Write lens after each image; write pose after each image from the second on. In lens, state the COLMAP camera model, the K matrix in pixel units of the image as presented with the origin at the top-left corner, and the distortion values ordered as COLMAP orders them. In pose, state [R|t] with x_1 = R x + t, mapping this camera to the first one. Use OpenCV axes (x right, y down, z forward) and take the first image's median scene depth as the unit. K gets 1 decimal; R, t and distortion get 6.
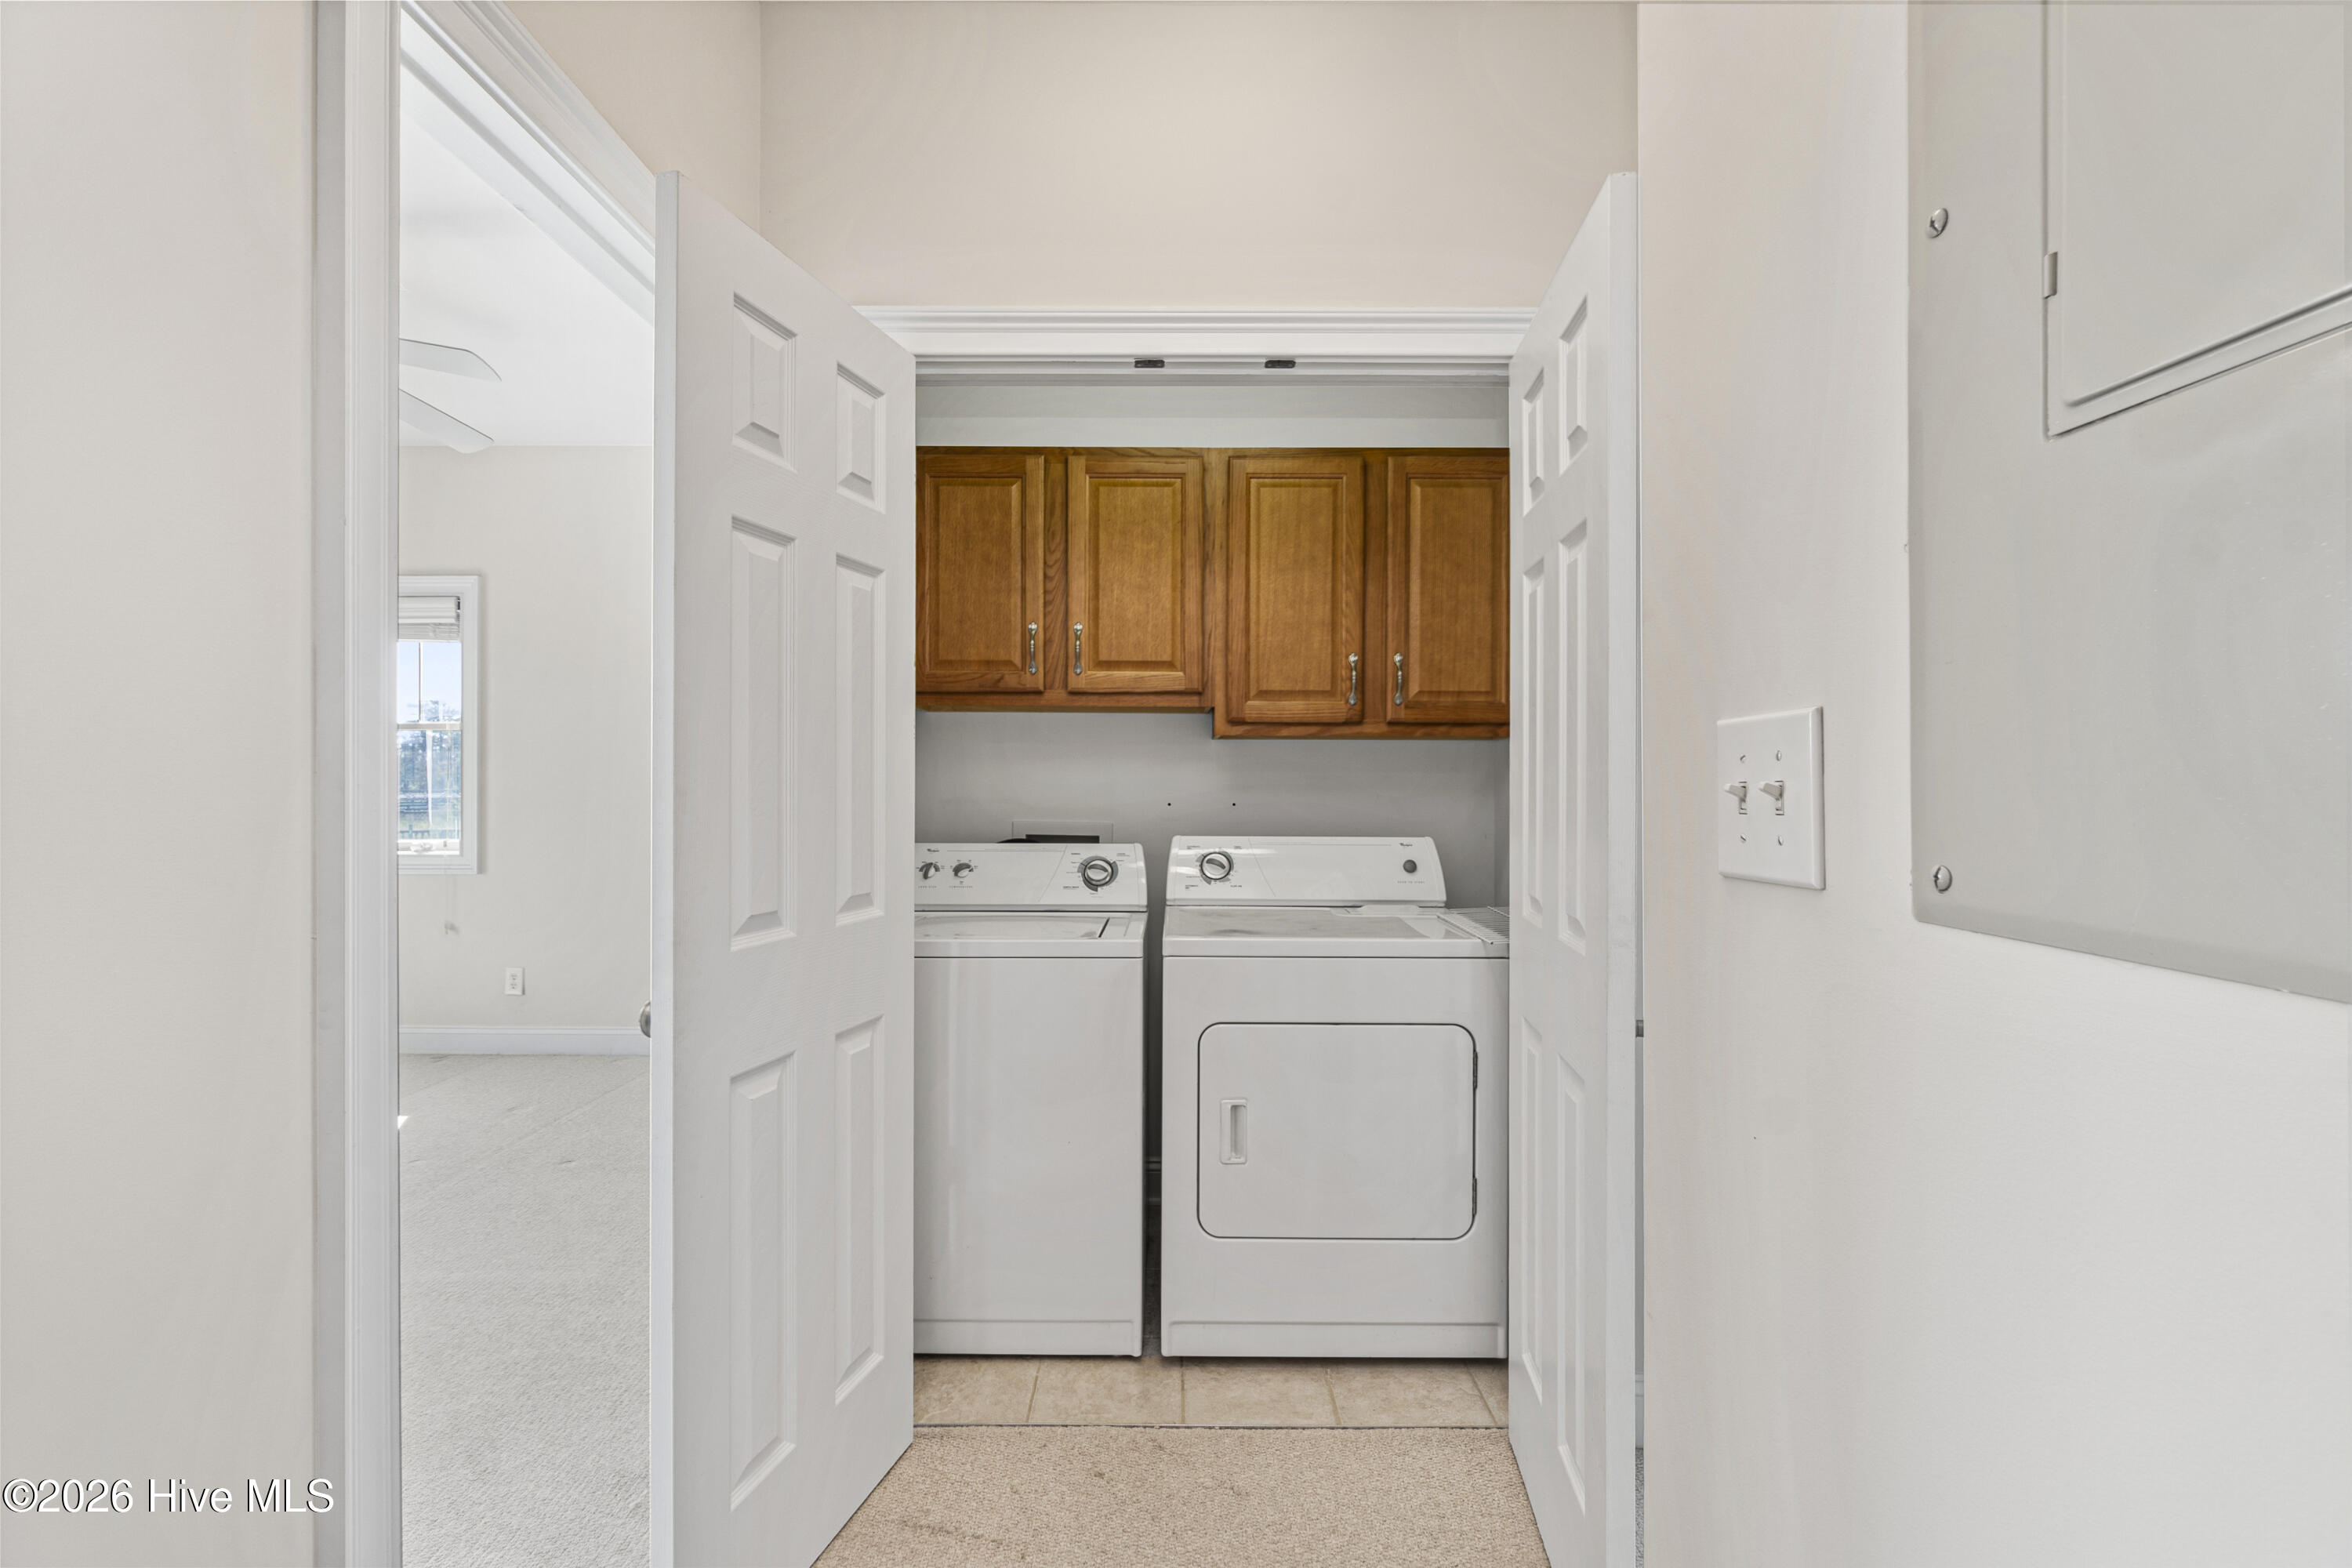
lens RADIAL K [[1012.3, 0, 1159.6], [0, 1012.3, 777.8], [0, 0, 1]] dist [-0.009931, 0.003110]
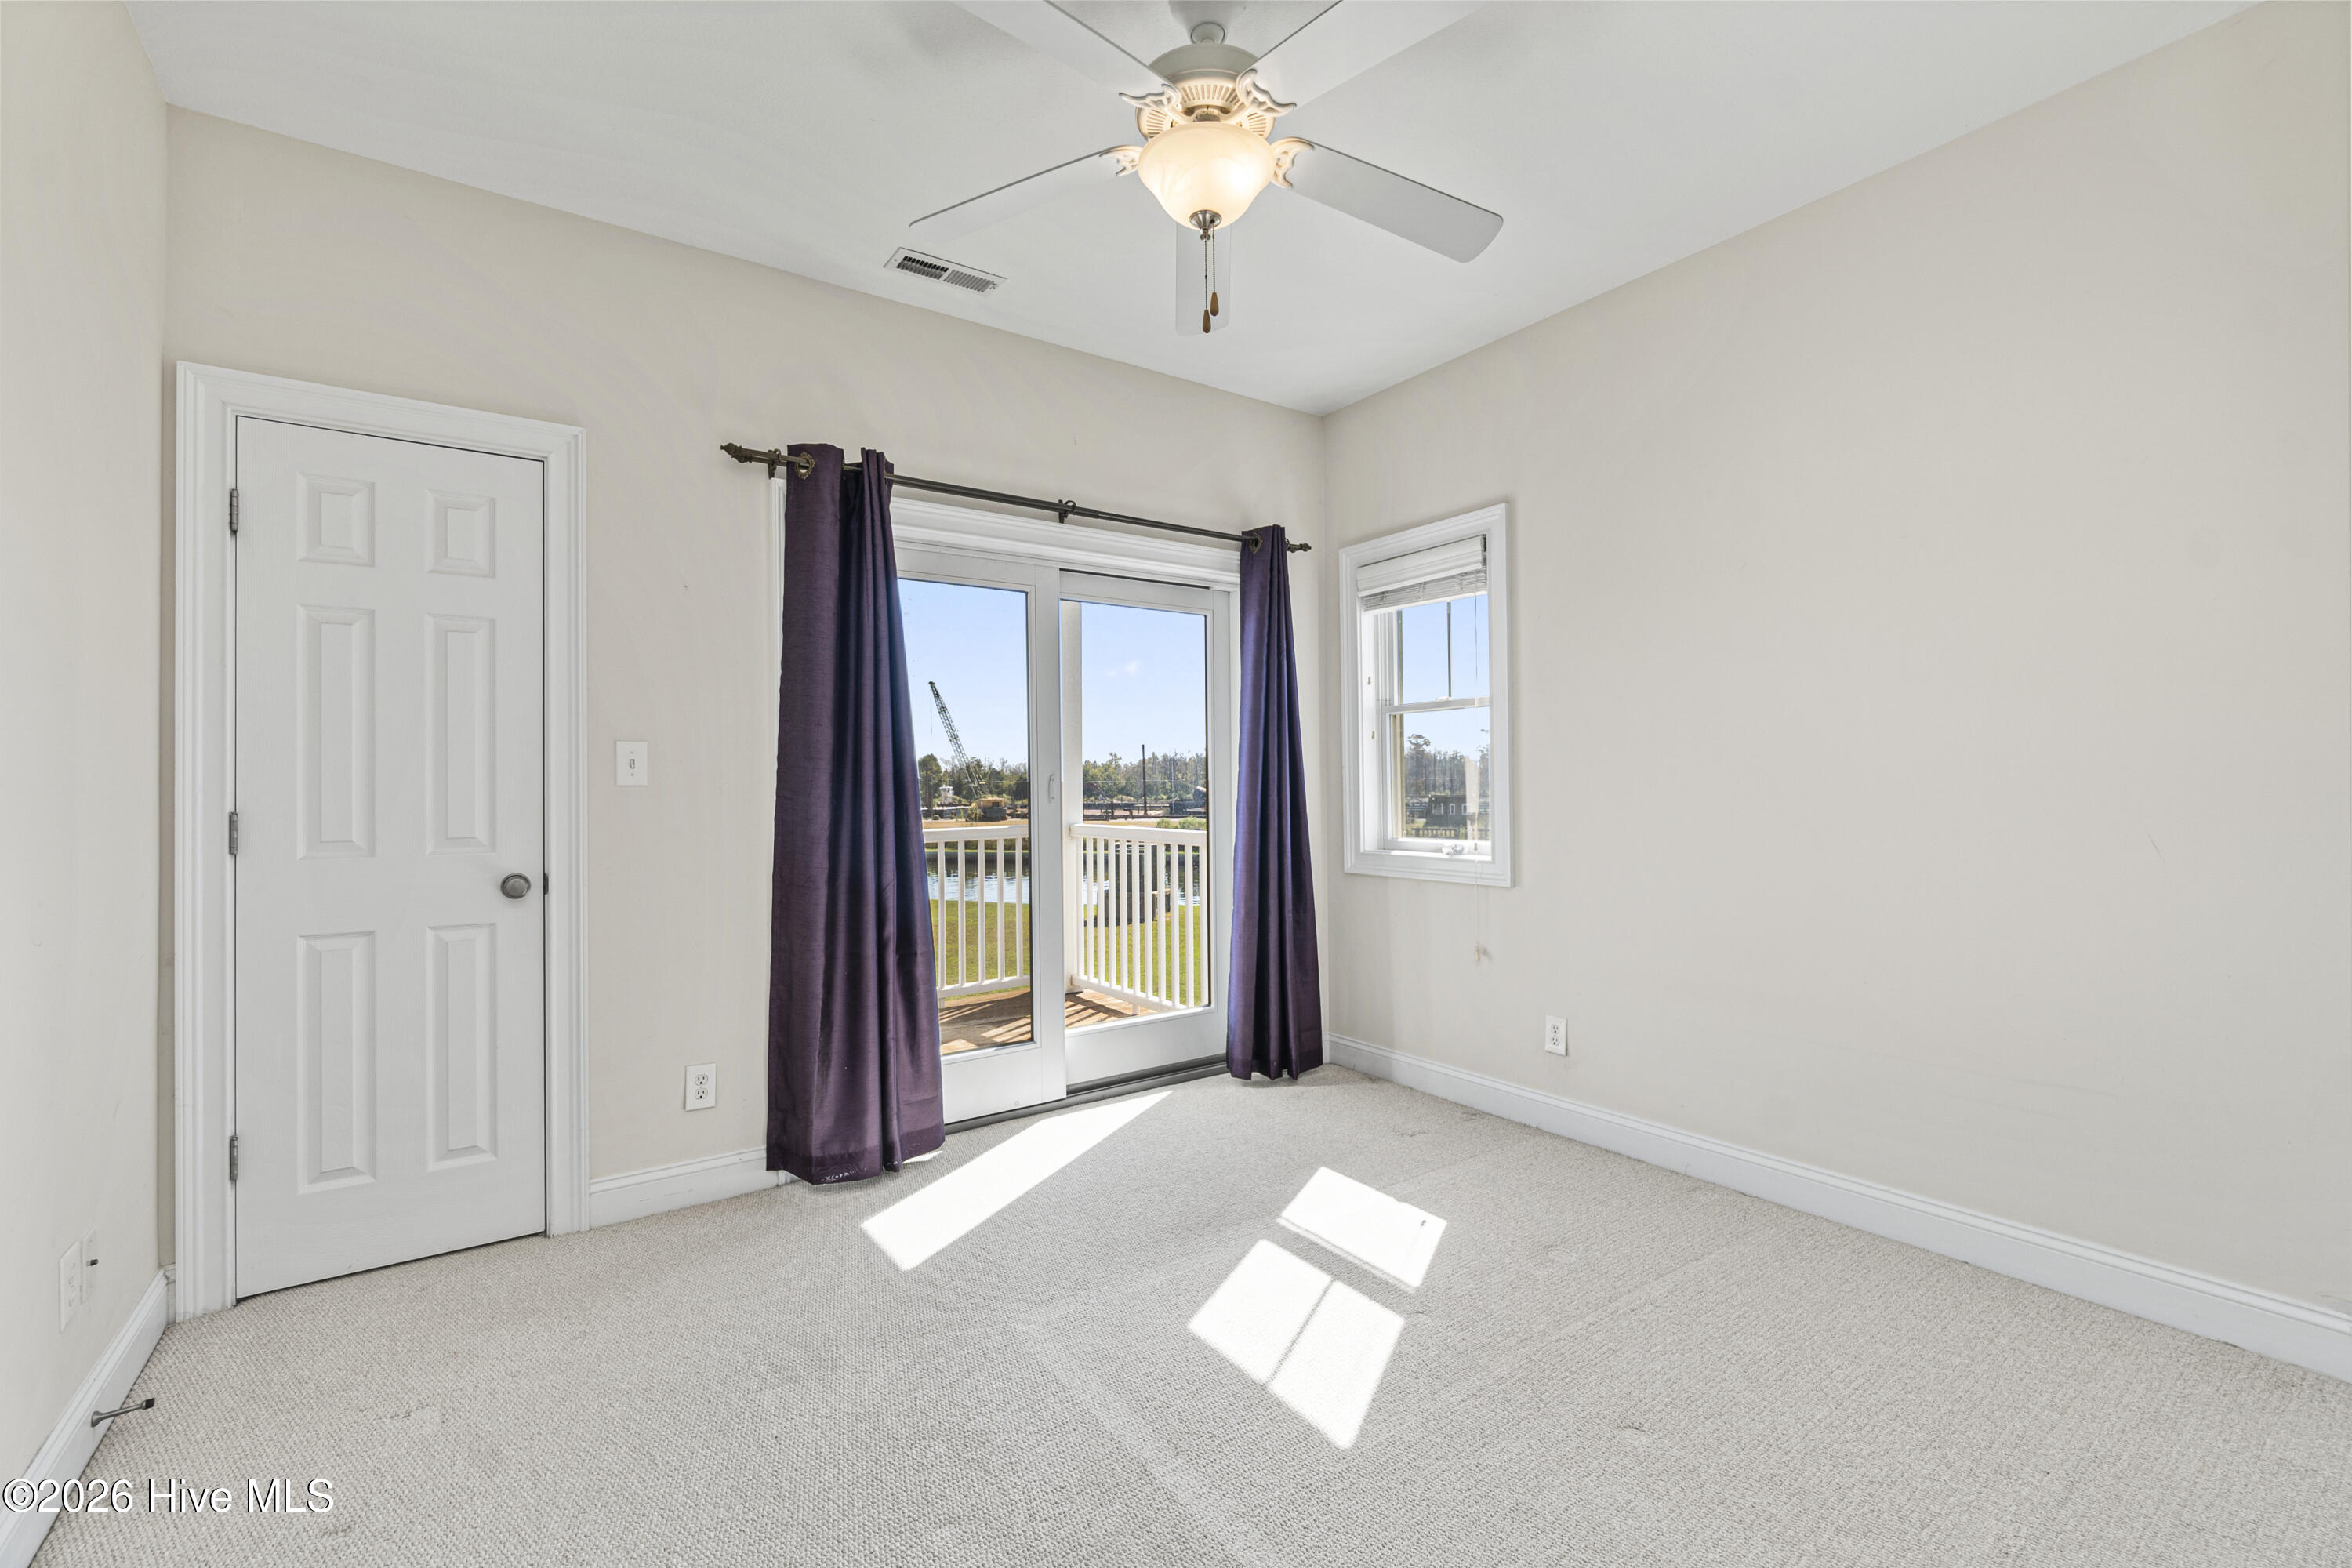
lens RADIAL K [[1012.3, 0, 1151.4], [0, 1012.3, 784.4], [0, 0, 1]] dist [-0.009931, 0.003110]
pose [[0.571406, -0.008803, -0.820620, -0.196805], [0.017739, 0.999841, 0.001626, 0.010163], [0.820475, -0.015486, 0.571472, 0.330946]]
